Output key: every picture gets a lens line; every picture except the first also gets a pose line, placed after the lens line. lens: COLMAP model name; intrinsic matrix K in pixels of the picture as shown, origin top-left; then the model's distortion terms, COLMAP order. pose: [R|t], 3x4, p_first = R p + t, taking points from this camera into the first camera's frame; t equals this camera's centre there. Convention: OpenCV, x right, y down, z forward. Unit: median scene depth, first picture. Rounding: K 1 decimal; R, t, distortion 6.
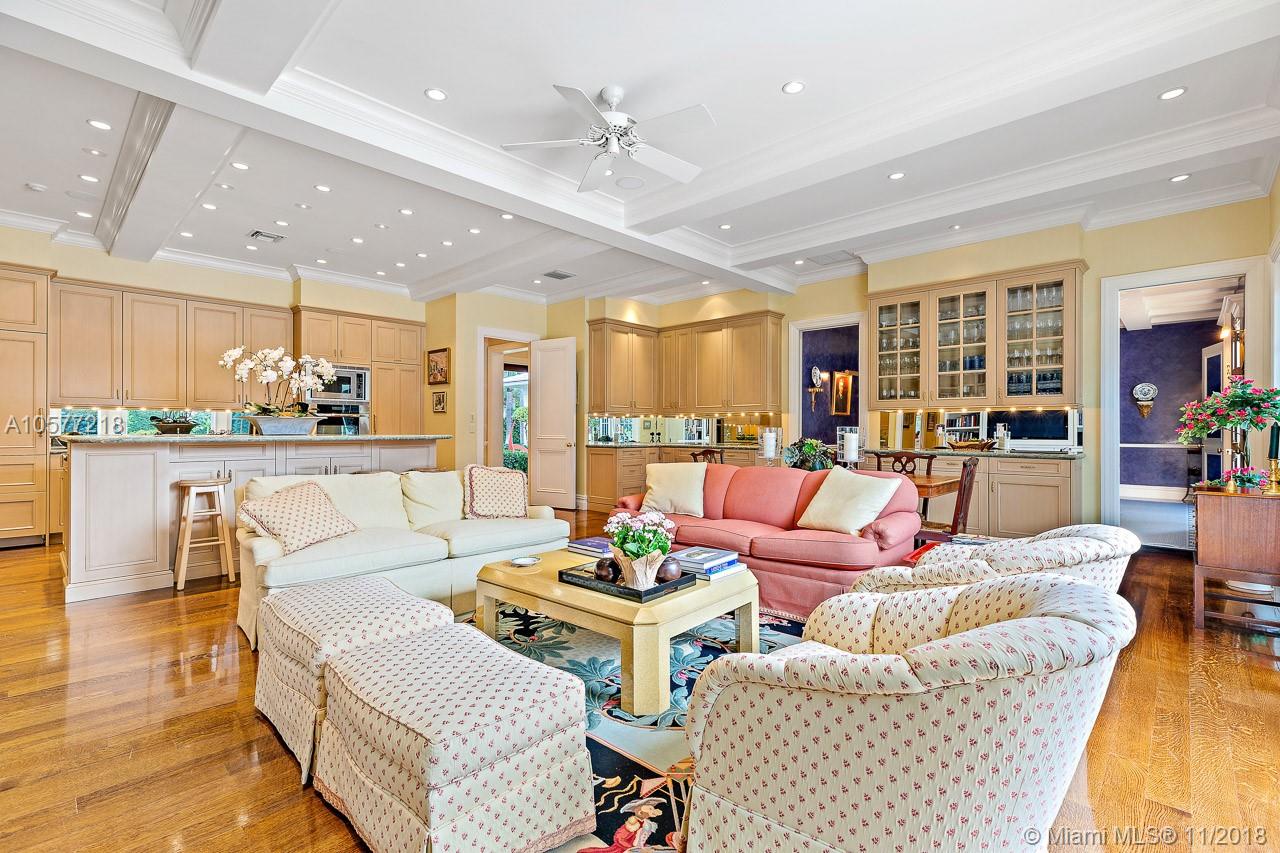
lens RADIAL K [[577.4, 0, 644.6], [0, 577.4, 434.3], [0, 0, 1]] dist [0.002618, 0.000285]
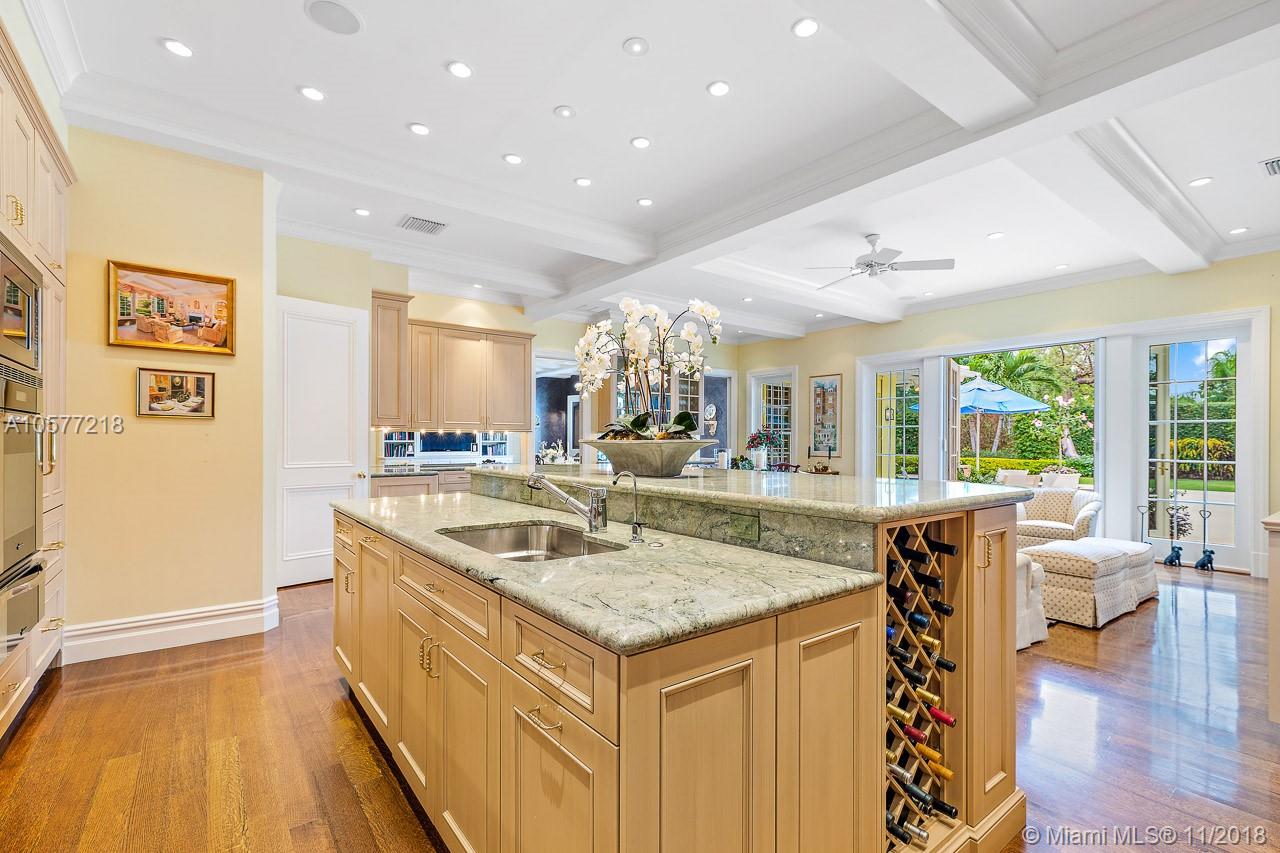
lens RADIAL K [[577.4, 0, 644.6], [0, 577.4, 434.3], [0, 0, 1]] dist [0.002618, 0.000285]
pose [[0.154589, 0.019479, 0.987787, -0.676279], [0.009656, 0.999728, -0.021225, -0.010504], [-0.987932, 0.012819, 0.154359, 0.556783]]
